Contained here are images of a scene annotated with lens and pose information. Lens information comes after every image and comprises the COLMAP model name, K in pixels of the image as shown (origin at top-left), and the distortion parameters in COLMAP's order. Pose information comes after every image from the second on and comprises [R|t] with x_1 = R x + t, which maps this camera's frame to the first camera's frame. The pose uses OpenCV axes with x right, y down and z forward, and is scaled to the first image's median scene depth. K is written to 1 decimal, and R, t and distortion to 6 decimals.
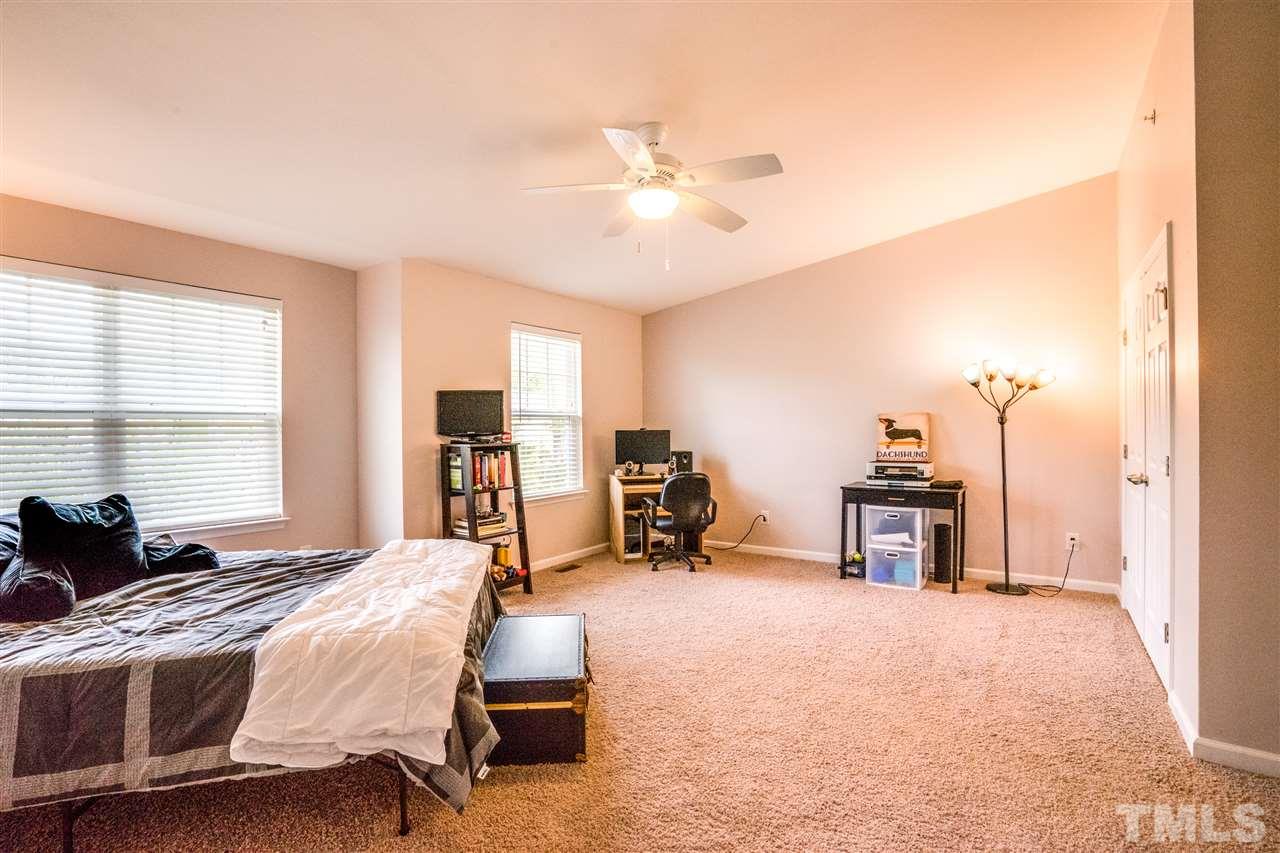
lens RADIAL K [[587.8, 0, 634.9], [0, 587.8, 431.0], [0, 0, 1]] dist [-0.064379, 0.025307]
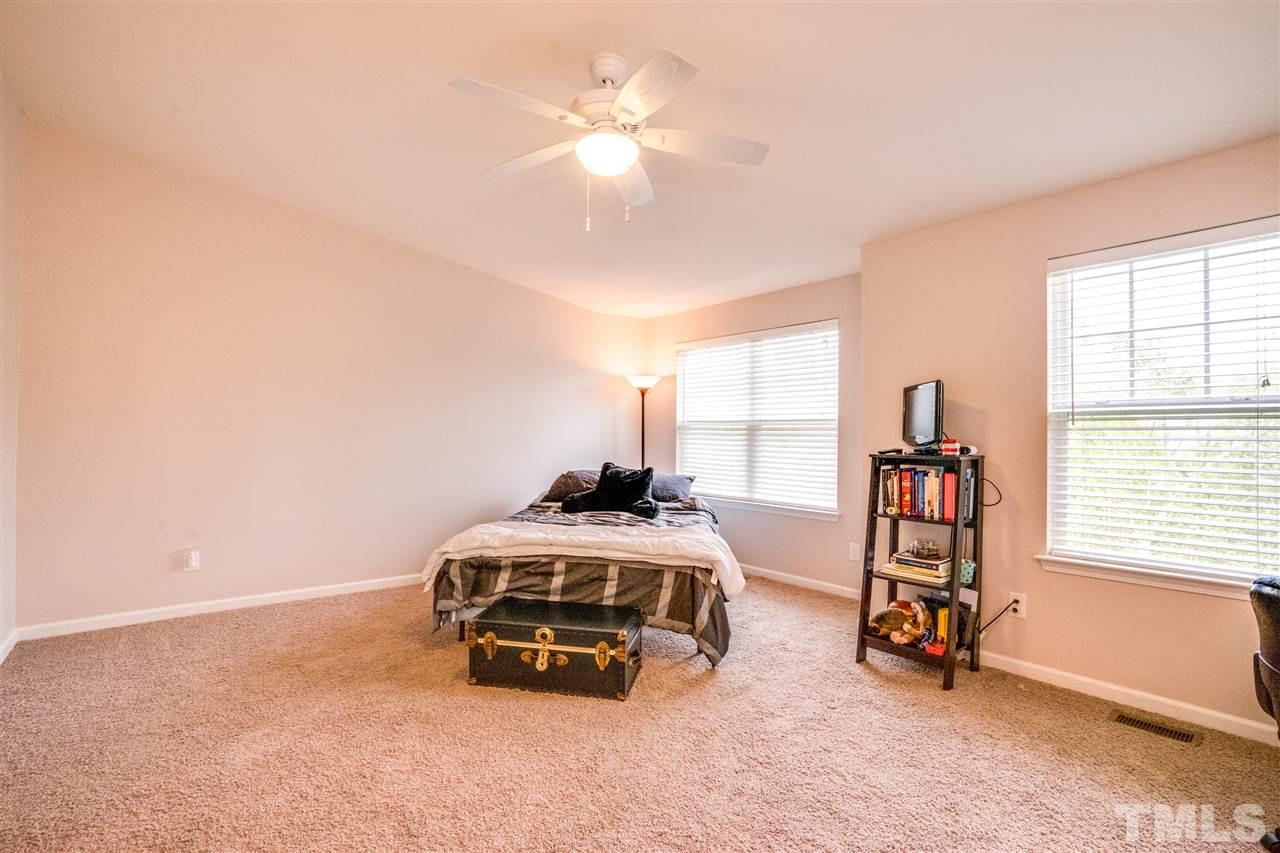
lens RADIAL K [[587.8, 0, 634.9], [0, 587.8, 431.0], [0, 0, 1]] dist [-0.064379, 0.025307]
pose [[-0.273750, 0.002983, -0.961796, 0.530496], [-0.008959, 0.999944, 0.005651, -0.009130], [0.961759, 0.010163, -0.273708, 0.842289]]
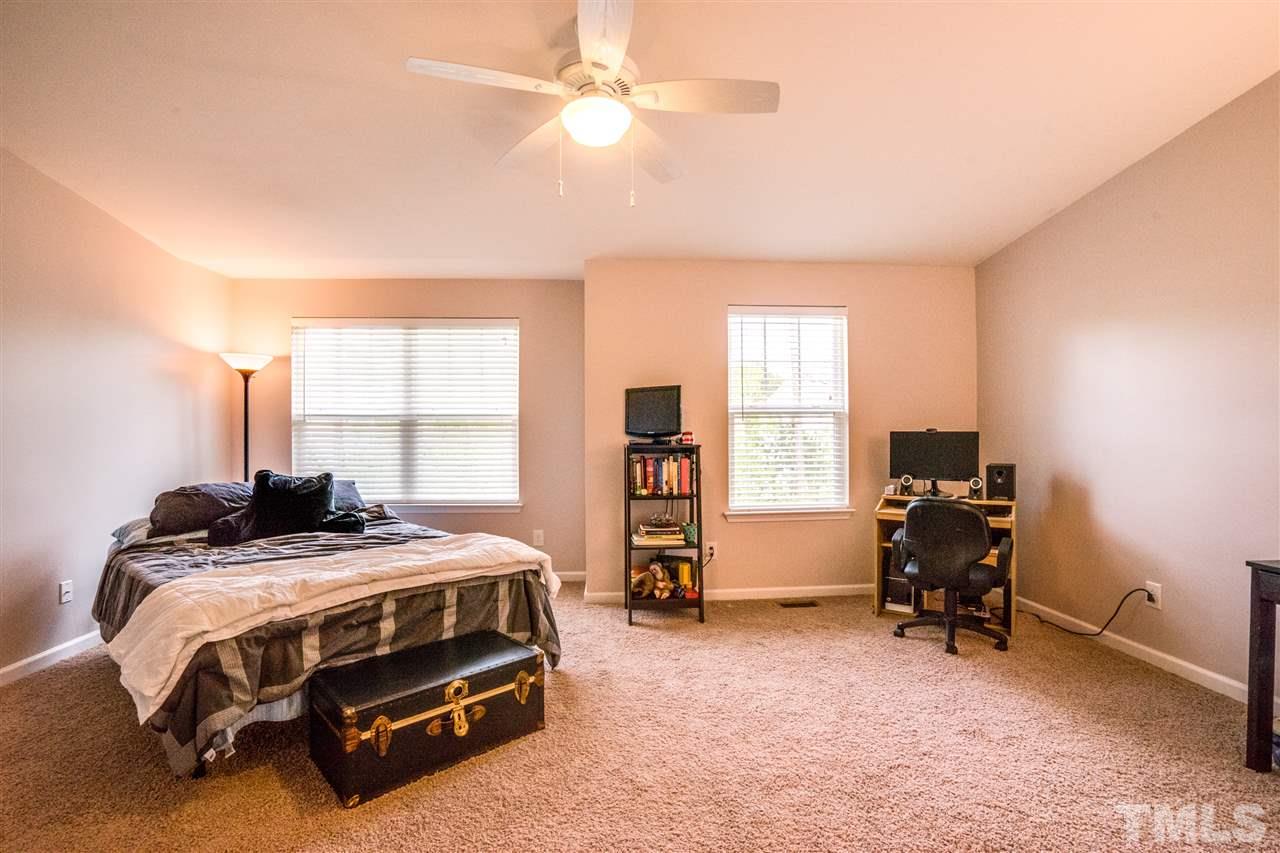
lens RADIAL K [[587.8, 0, 634.9], [0, 587.8, 431.0], [0, 0, 1]] dist [-0.064379, 0.025307]
pose [[0.631951, 0.008391, -0.774963, 0.419308], [-0.006093, 0.999964, 0.005859, -0.004797], [0.774985, 0.001019, 0.631979, 0.385965]]
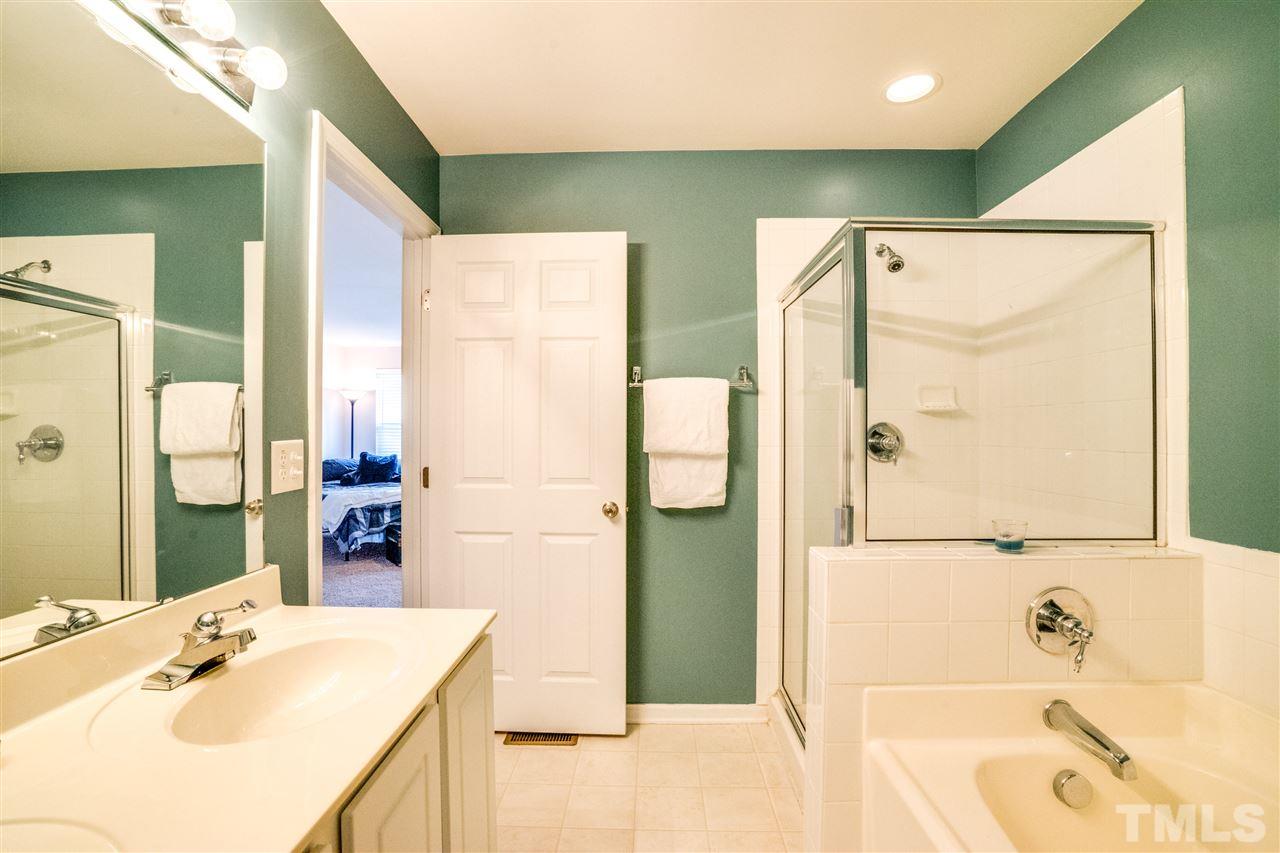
lens RADIAL K [[587.8, 0, 634.9], [0, 587.8, 431.0], [0, 0, 1]] dist [-0.064379, 0.025307]
pose [[0.550272, 0.006095, -0.834963, 1.246800], [-0.008798, 0.999960, 0.001502, -0.011265], [0.834939, 0.006519, 0.550304, 0.229507]]
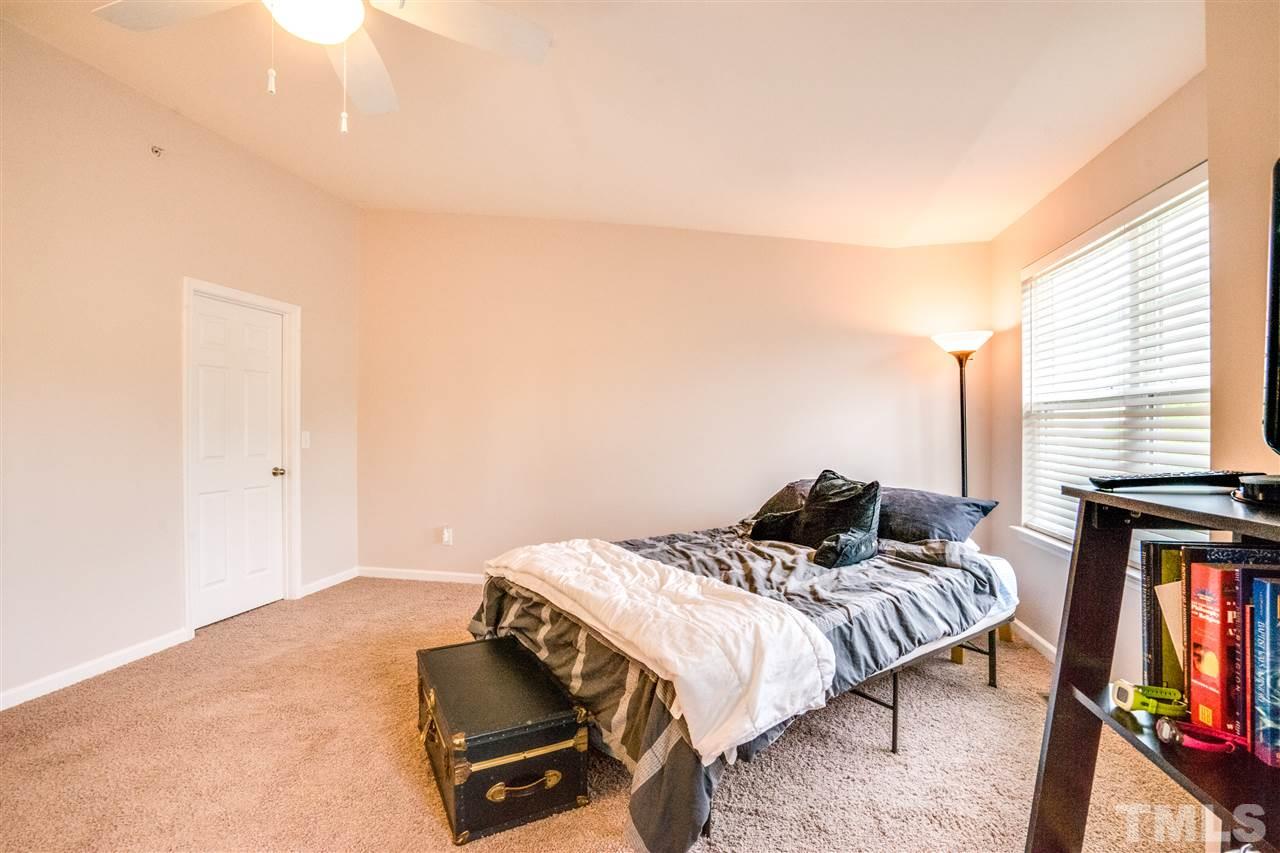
lens RADIAL K [[587.8, 0, 634.9], [0, 587.8, 431.0], [0, 0, 1]] dist [-0.064379, 0.025307]
pose [[-0.921345, 0.015234, -0.388448, -0.022953], [0.010362, 0.999839, 0.014636, -0.004242], [0.388609, 0.009460, -0.921354, 1.066156]]
